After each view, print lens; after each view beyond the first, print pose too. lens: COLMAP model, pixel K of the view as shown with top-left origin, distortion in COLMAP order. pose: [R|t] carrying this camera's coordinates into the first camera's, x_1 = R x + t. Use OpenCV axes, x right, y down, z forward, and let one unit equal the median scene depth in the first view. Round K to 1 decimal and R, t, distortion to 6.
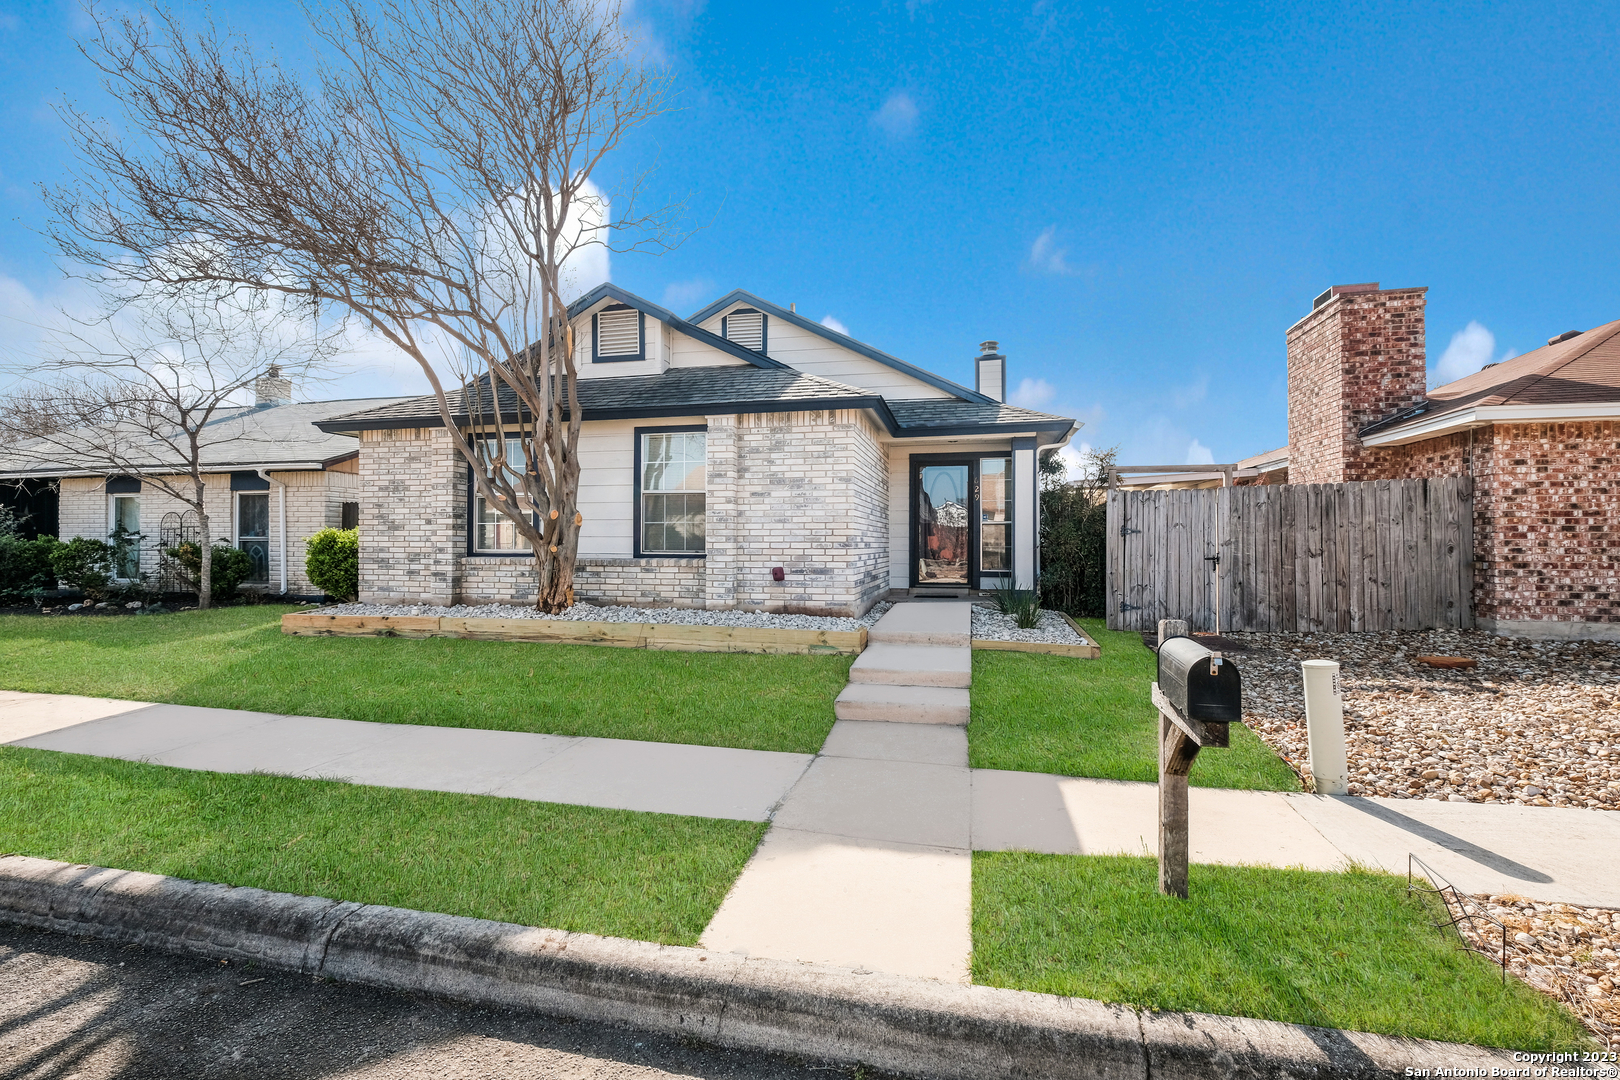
lens RADIAL K [[710.1, 0, 809.4], [0, 710.1, 539.6], [0, 0, 1]] dist [0.001638, -0.001379]
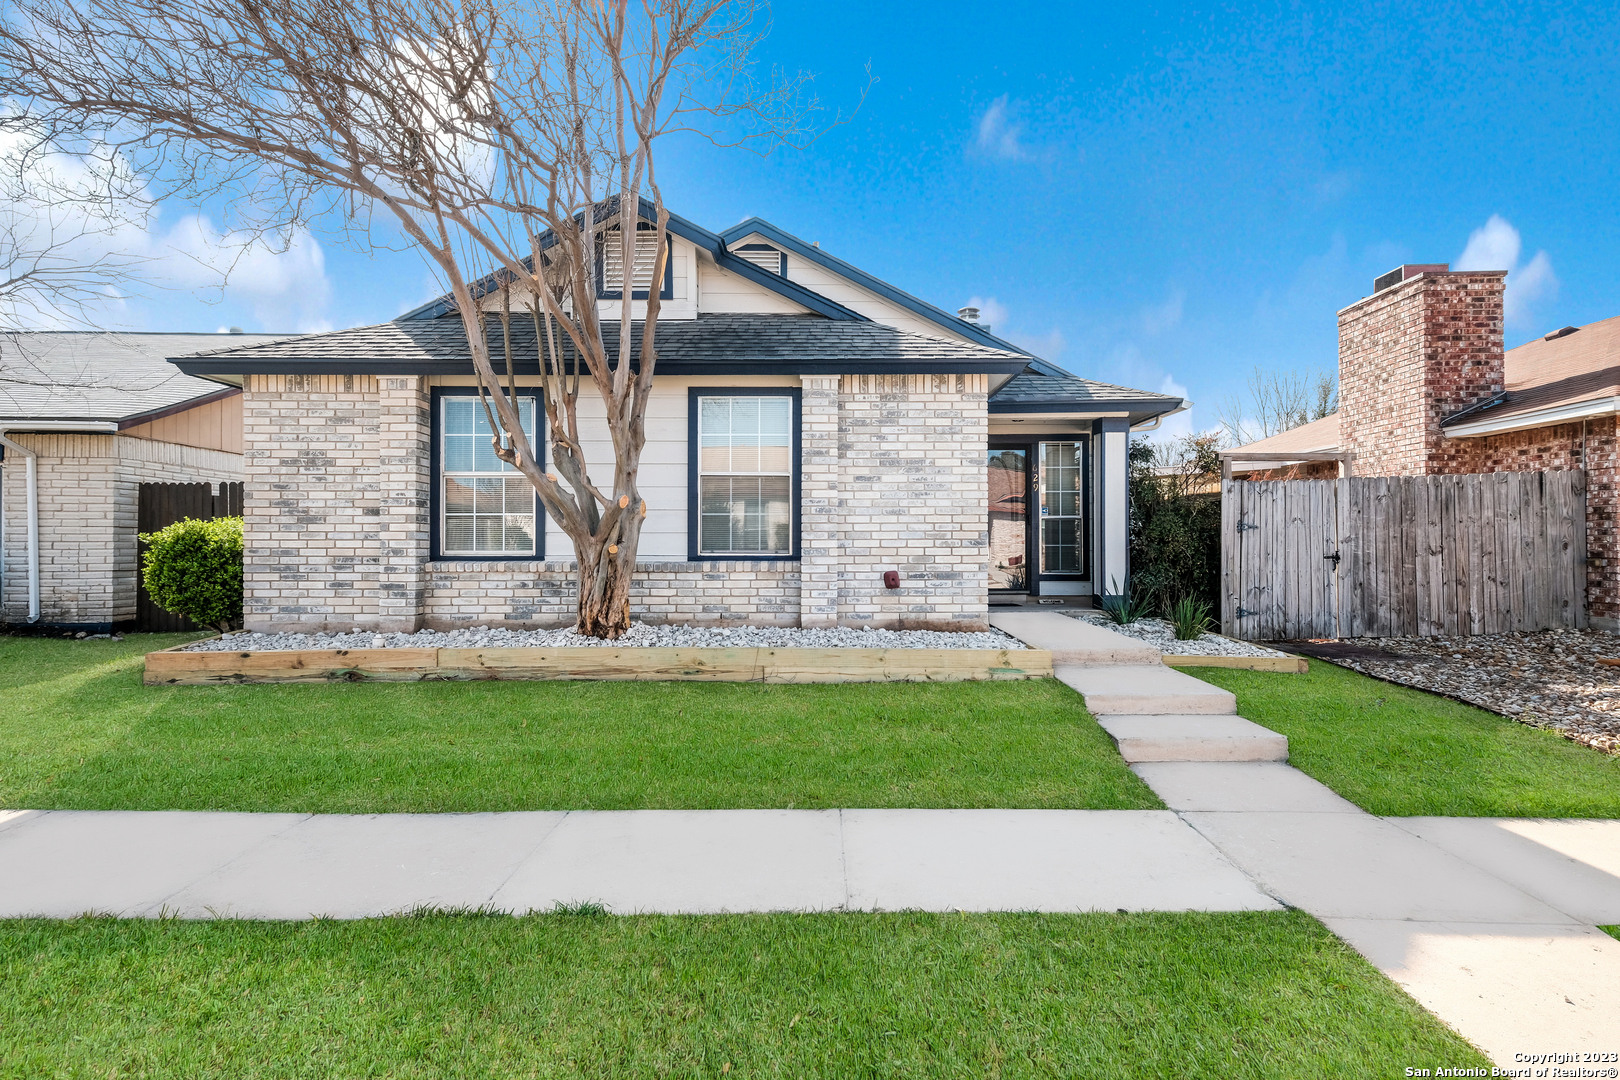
lens RADIAL K [[839.1, 0, 815.6], [0, 839.1, 536.7], [0, 0, 1]] dist [0.025086, 0.001386]
pose [[0.973311, -0.000884, 0.229486, -0.313474], [0.001713, 0.999993, -0.003417, 0.003324], [-0.229482, 0.003719, 0.973306, 0.102113]]
